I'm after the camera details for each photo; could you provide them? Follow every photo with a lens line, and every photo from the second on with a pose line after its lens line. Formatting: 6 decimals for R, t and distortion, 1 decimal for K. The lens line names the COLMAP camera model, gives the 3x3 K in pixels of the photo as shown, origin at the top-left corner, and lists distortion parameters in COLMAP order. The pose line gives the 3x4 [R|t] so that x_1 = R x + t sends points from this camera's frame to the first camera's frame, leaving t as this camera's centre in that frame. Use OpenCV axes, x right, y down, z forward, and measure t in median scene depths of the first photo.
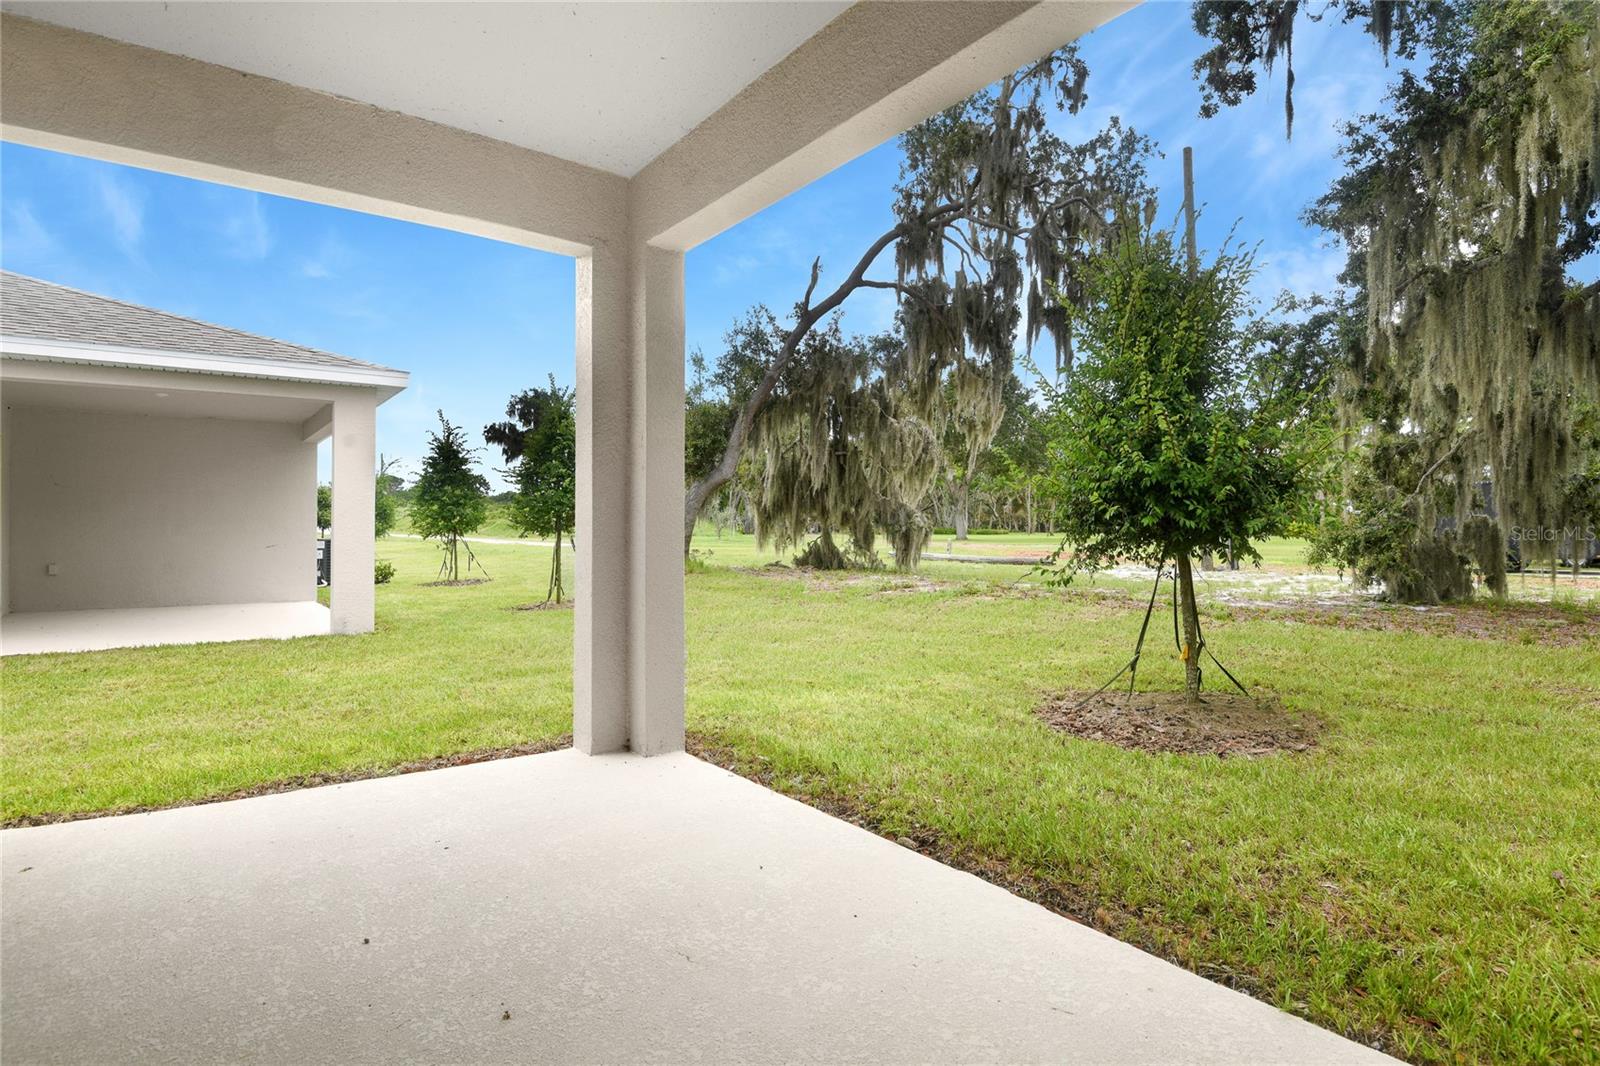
lens RADIAL K [[820.8, 0, 792.5], [0, 820.8, 529.2], [0, 0, 1]] dist [-0.032860, -0.001494]
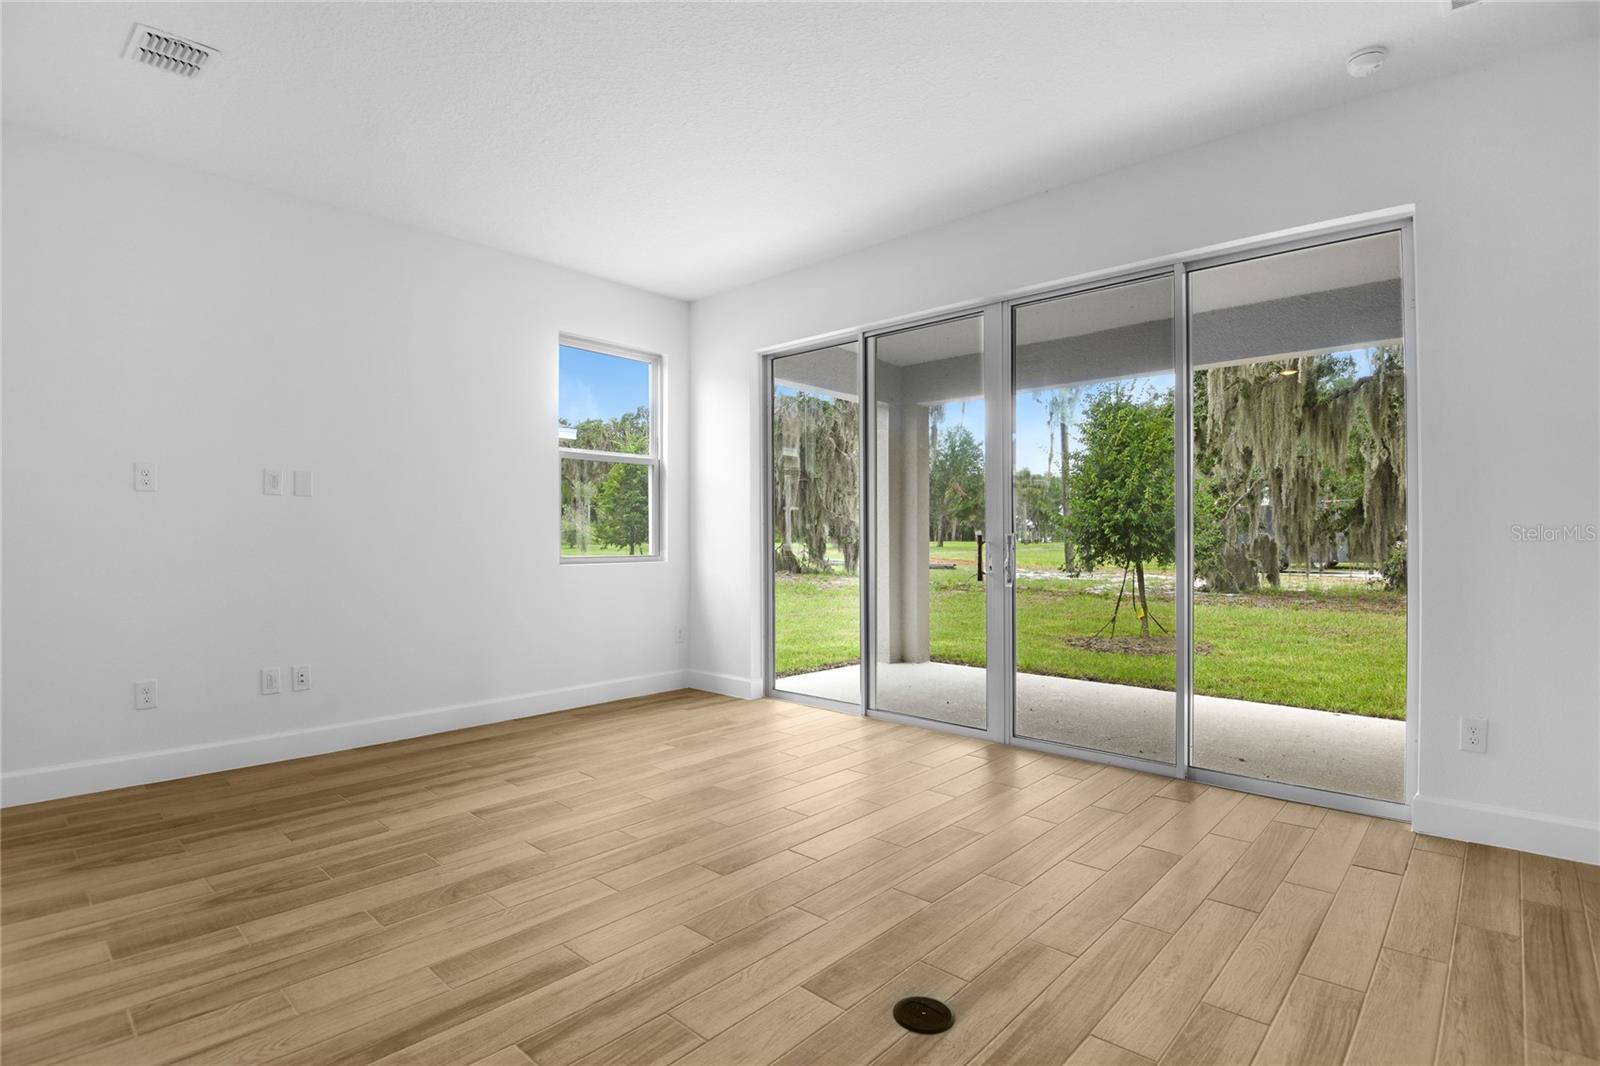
lens RADIAL K [[801.2, 0, 806.5], [0, 801.2, 539.8], [0, 0, 1]] dist [-0.001755, 0.000076]
pose [[0.977763, 0.001291, 0.209710, -0.305459], [-0.002052, 0.999992, 0.003413, -0.009556], [-0.209703, -0.003768, 0.977758, -0.300214]]
